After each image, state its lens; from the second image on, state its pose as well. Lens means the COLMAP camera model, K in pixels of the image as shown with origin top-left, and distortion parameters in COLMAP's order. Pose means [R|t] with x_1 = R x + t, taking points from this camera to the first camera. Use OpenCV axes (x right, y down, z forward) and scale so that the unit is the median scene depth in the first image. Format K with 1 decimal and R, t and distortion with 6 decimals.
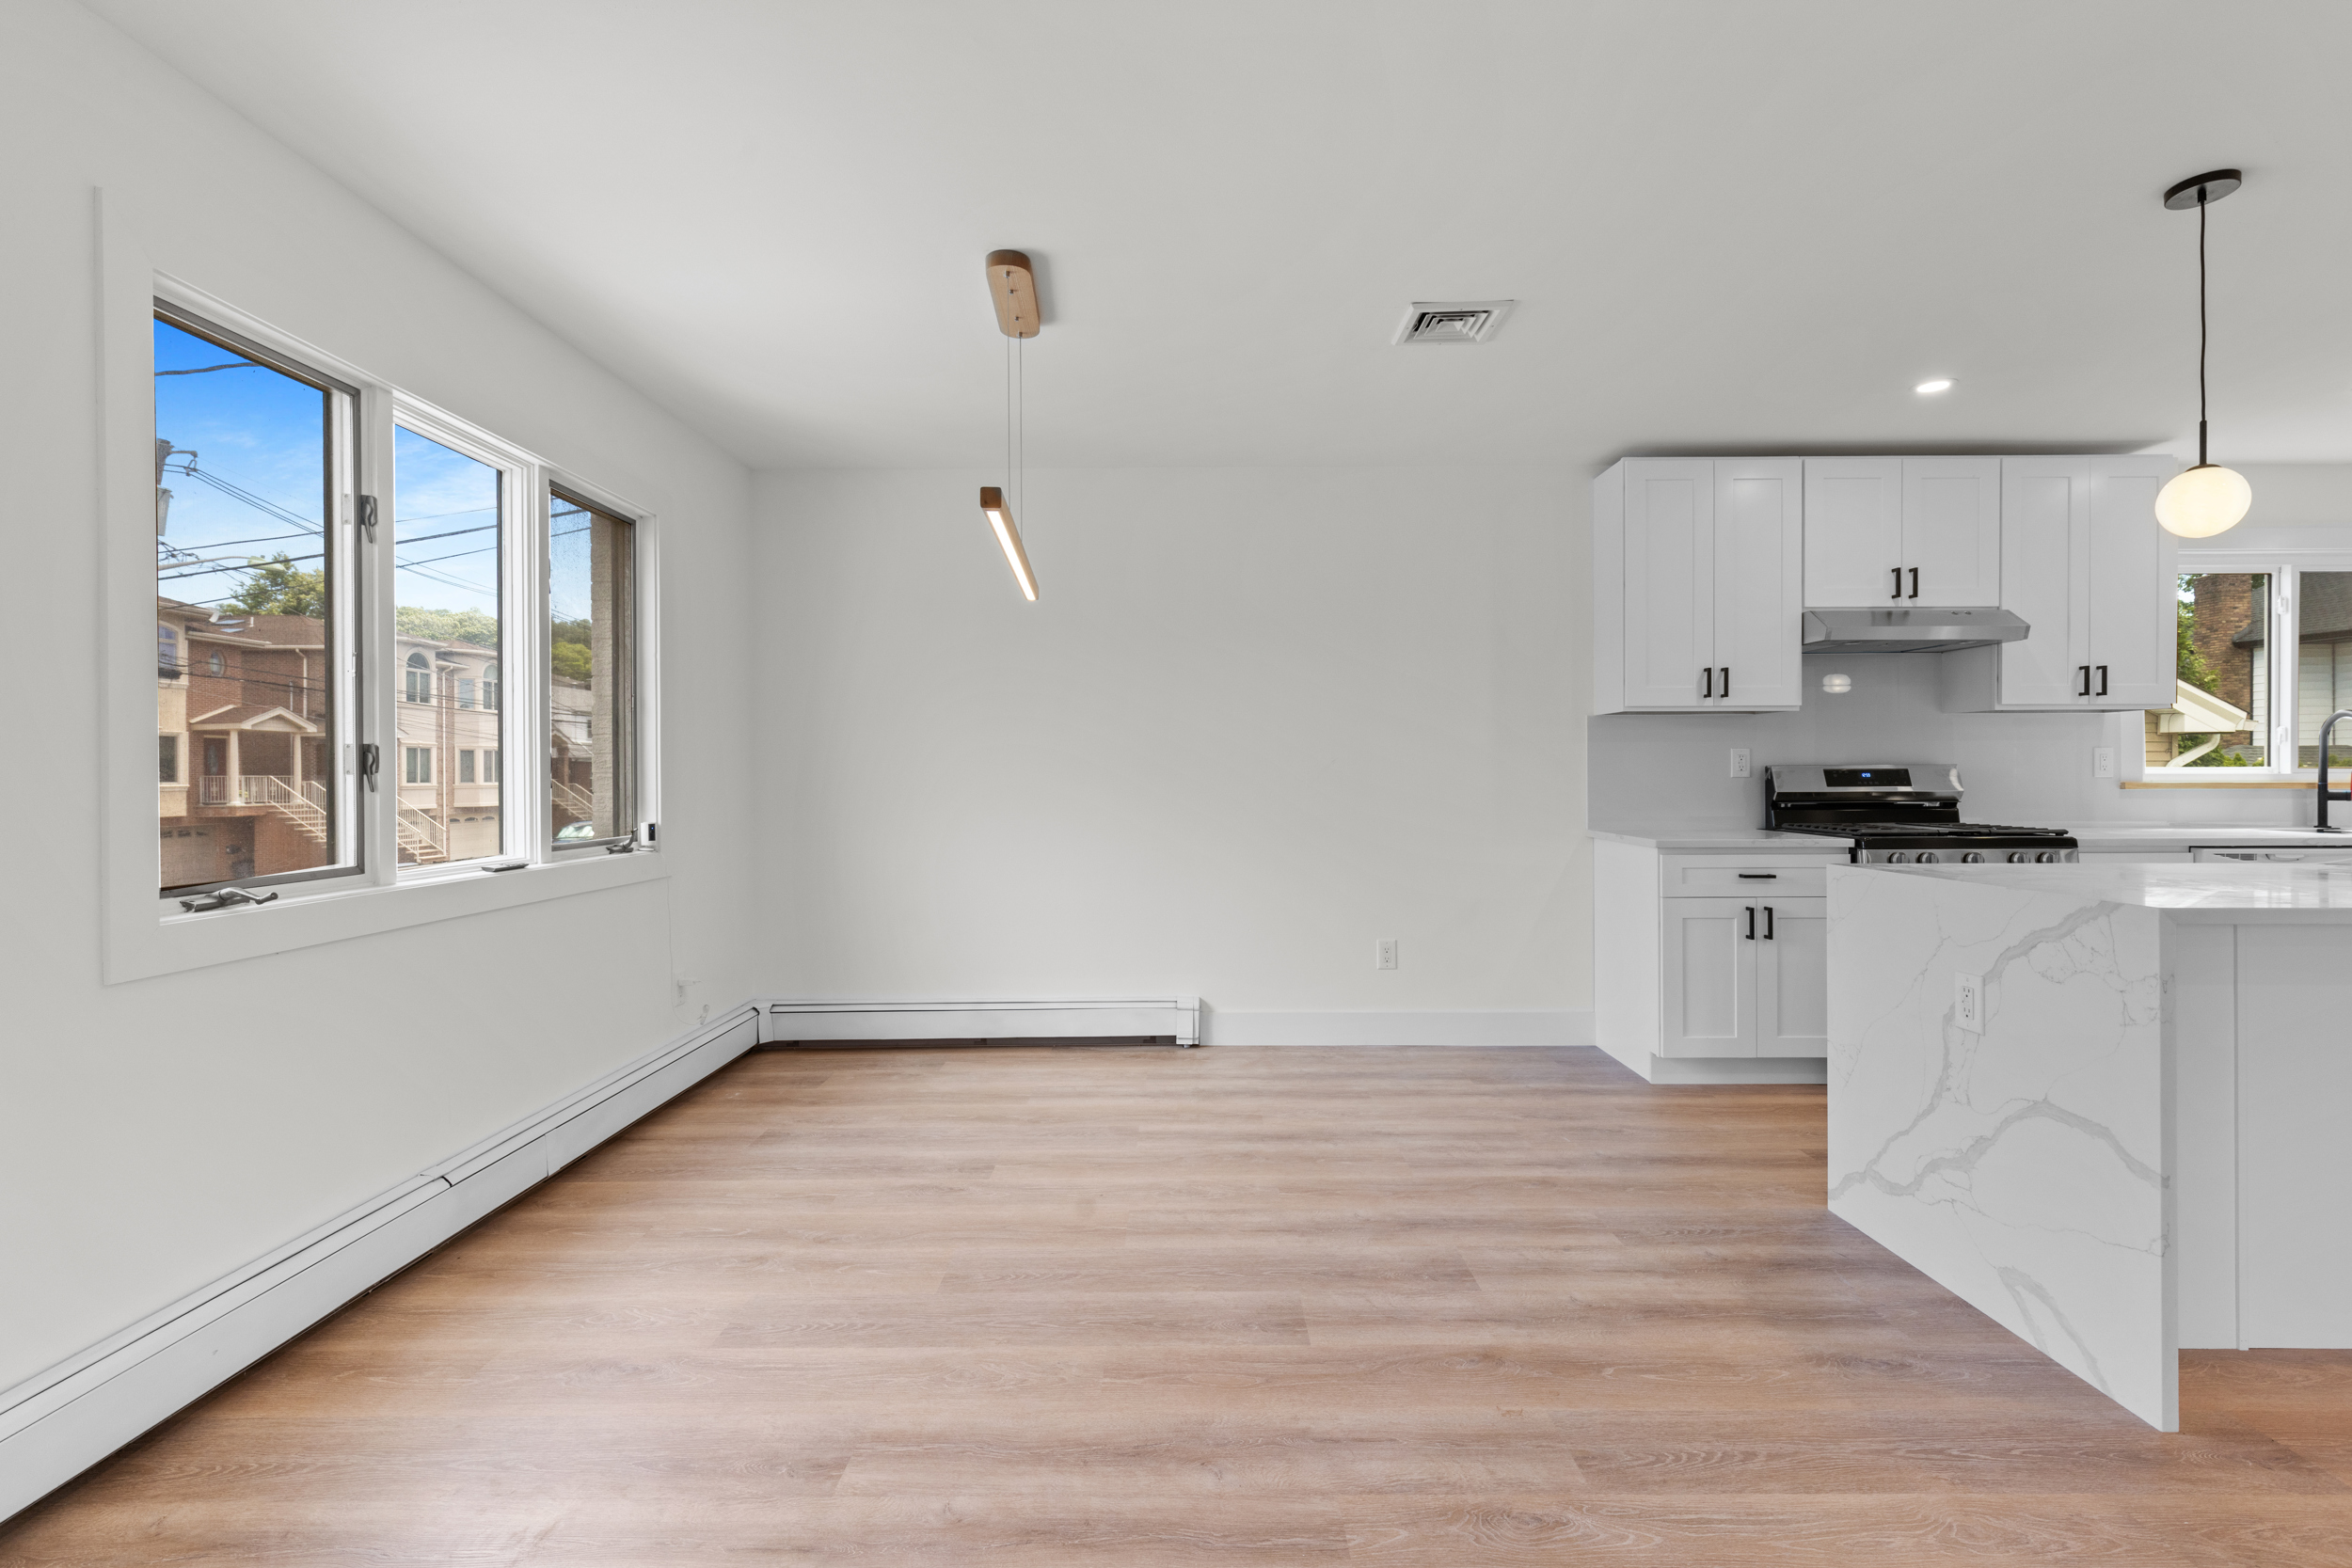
lens RADIAL K [[1080.6, 0, 1223.0], [0, 1080.6, 779.0], [0, 0, 1]] dist [0.013135, 0.000035]
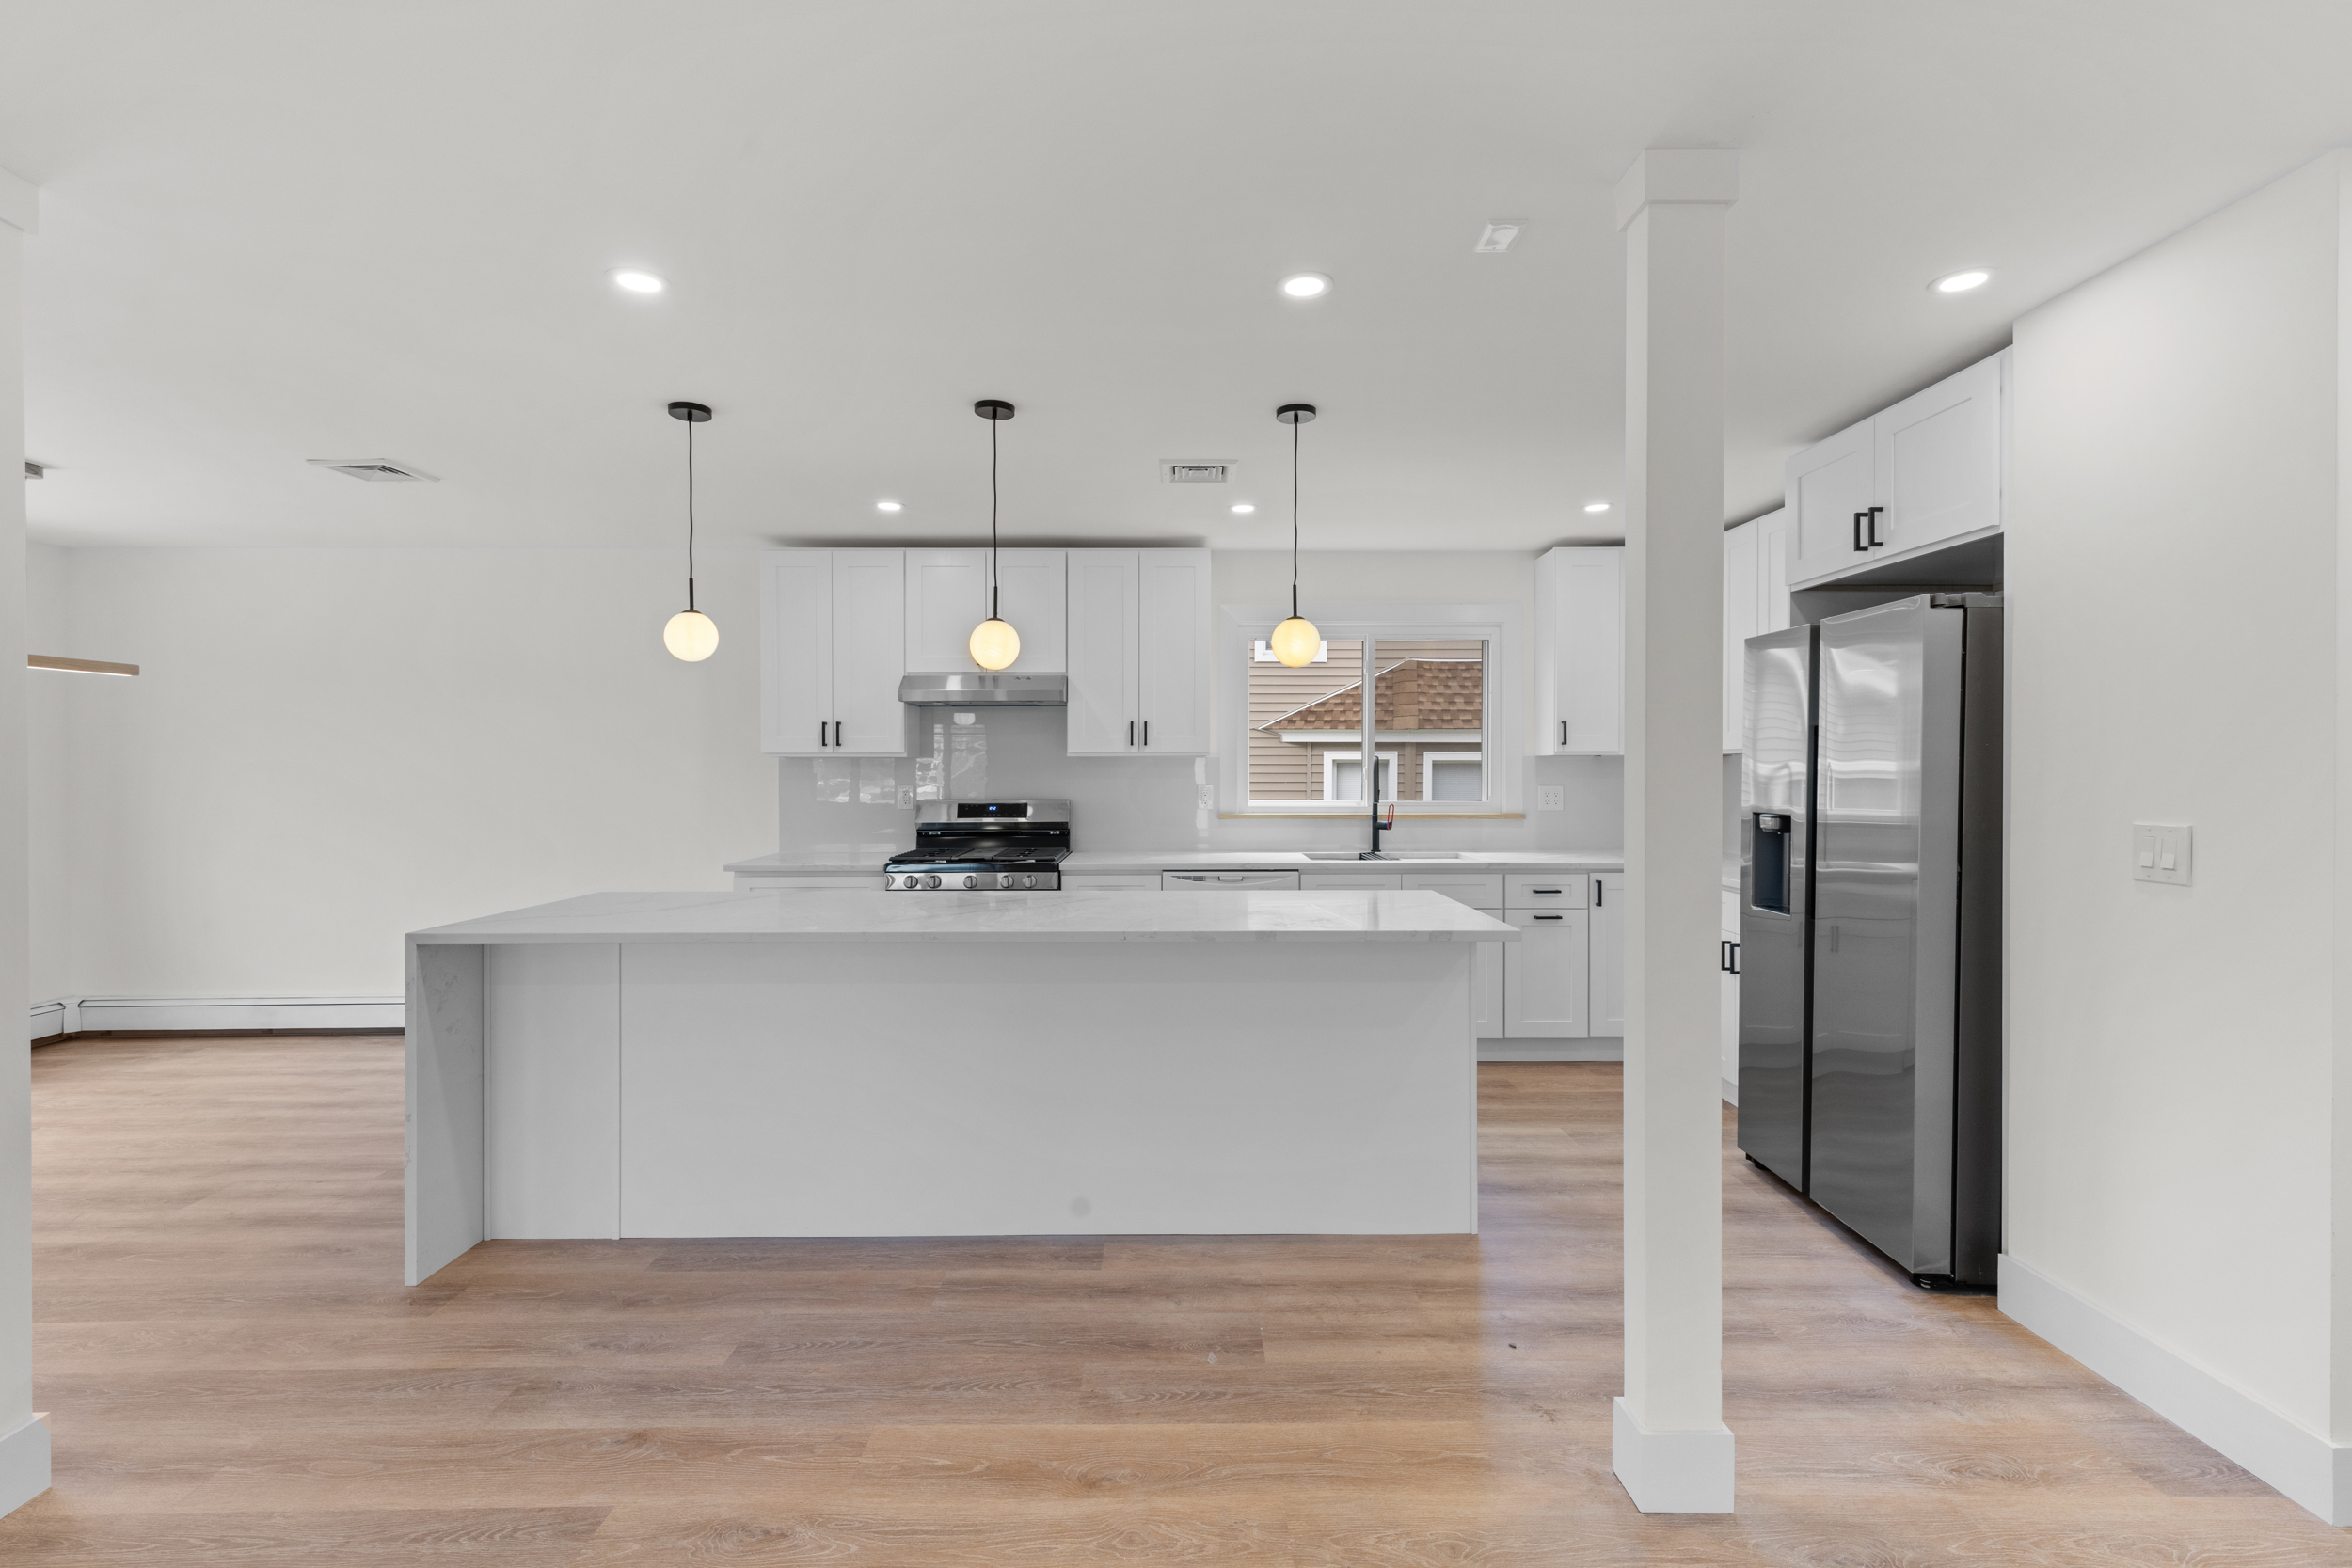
lens RADIAL K [[1083.4, 0, 1176.0], [0, 1083.4, 750.6], [0, 0, 1]] dist [0.016092, -0.000616]
pose [[0.999895, 0.000783, -0.014477, 0.857779], [-0.001161, 0.999657, -0.026155, -0.038383], [0.014451, 0.026169, 0.999553, -0.213162]]
